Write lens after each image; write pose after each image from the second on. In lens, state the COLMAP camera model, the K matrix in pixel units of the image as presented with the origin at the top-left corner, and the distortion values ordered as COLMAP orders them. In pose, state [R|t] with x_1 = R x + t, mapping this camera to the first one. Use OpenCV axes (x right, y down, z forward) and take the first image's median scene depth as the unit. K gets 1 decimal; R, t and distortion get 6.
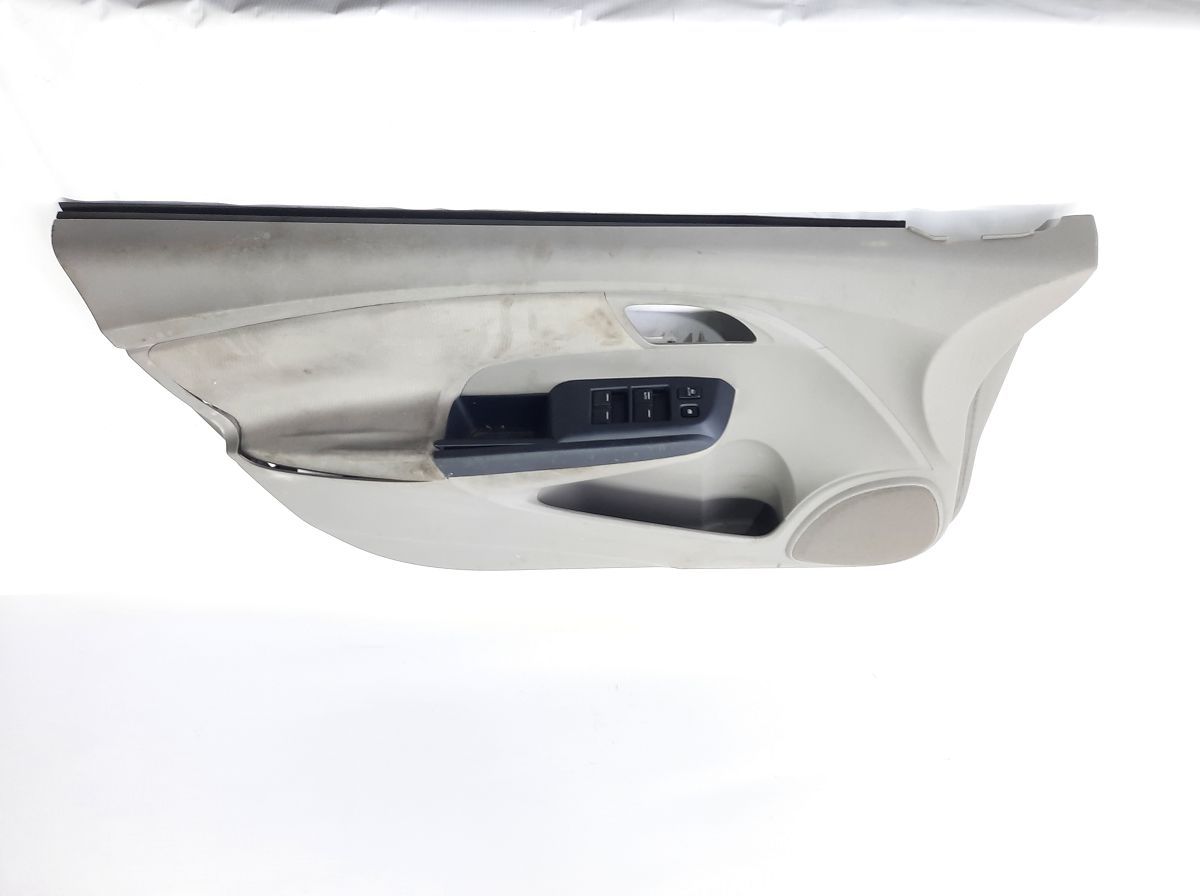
lens RADIAL K [[921.3, 0, 603.4], [0, 921.3, 451.2], [0, 0, 1]] dist [0.040309, -0.043129]
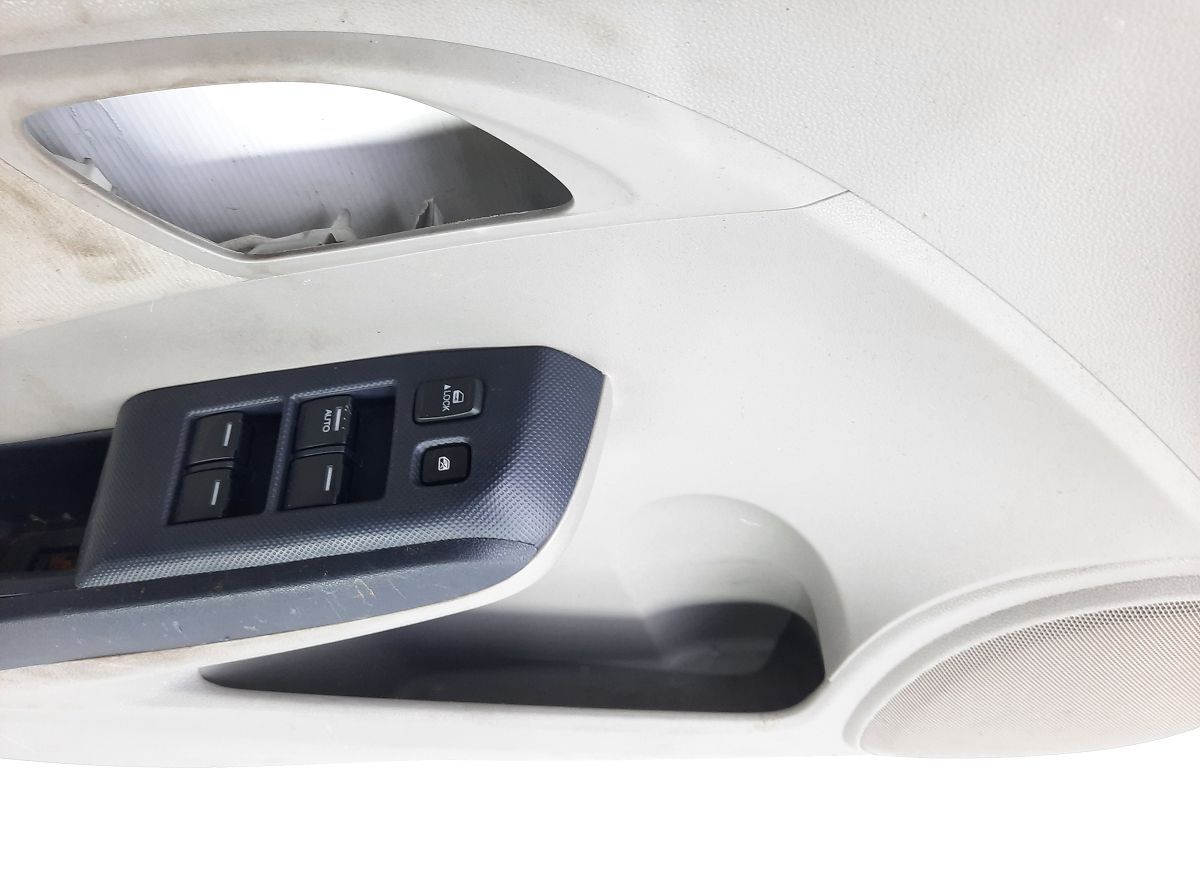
lens RADIAL K [[921.3, 0, 610.4], [0, 921.3, 447.3], [0, 0, 1]] dist [0.040309, -0.043129]
pose [[0.985332, -0.084678, -0.148156, 0.191924], [0.093663, 0.994098, 0.054745, -0.059034], [0.142645, -0.067819, 0.987448, 0.680052]]
